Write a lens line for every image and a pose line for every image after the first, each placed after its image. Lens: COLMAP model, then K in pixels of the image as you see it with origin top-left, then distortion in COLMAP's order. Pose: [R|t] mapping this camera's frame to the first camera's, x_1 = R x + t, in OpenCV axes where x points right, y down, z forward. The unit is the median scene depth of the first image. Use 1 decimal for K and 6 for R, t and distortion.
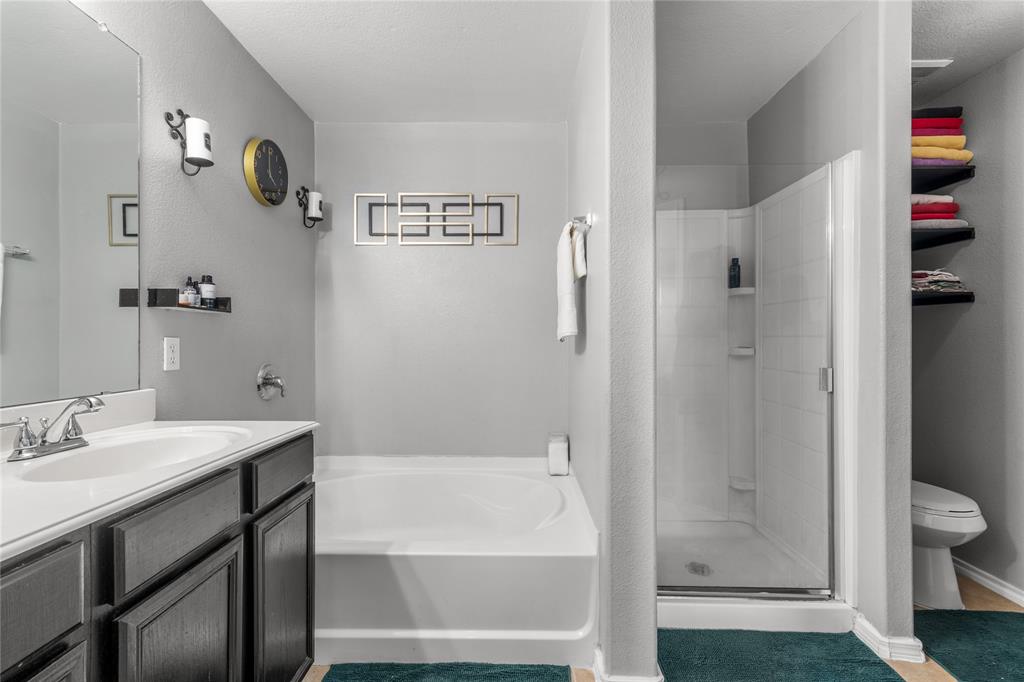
lens RADIAL K [[452.0, 0, 515.2], [0, 452.0, 341.0], [0, 0, 1]] dist [0.002448, 0.000249]
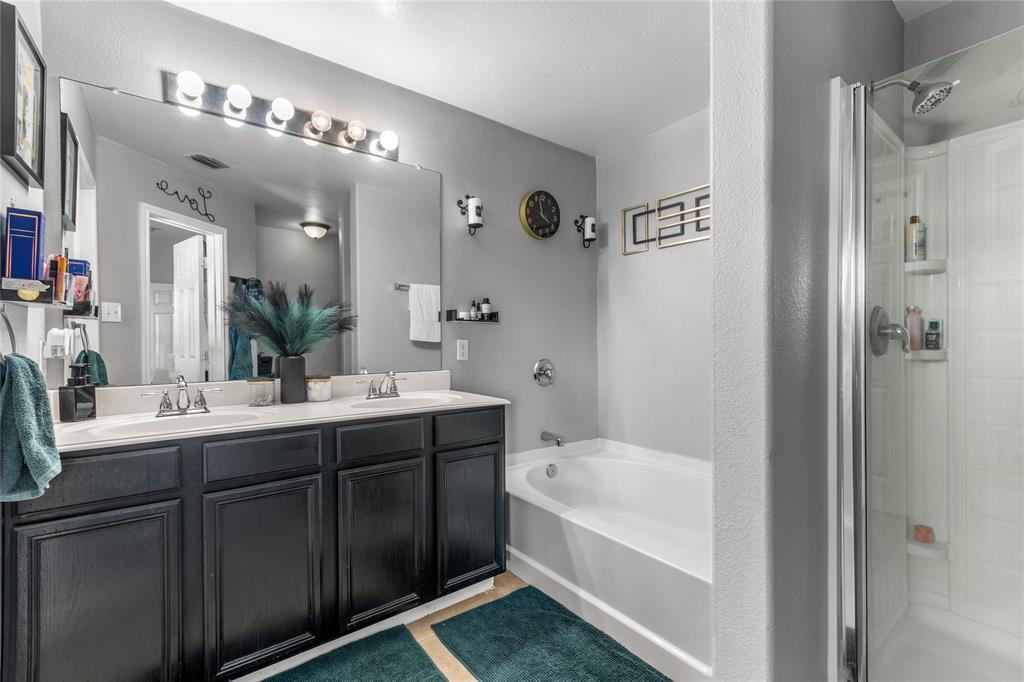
lens RADIAL K [[449.0, 0, 515.7], [0, 449.0, 348.7], [0, 0, 1]] dist [0.004123, 0.000544]
pose [[0.612363, 0.008051, -0.790536, 0.571174], [0.005666, 0.999878, 0.014571, 0.002221], [0.790556, -0.013402, 0.612243, 0.160156]]
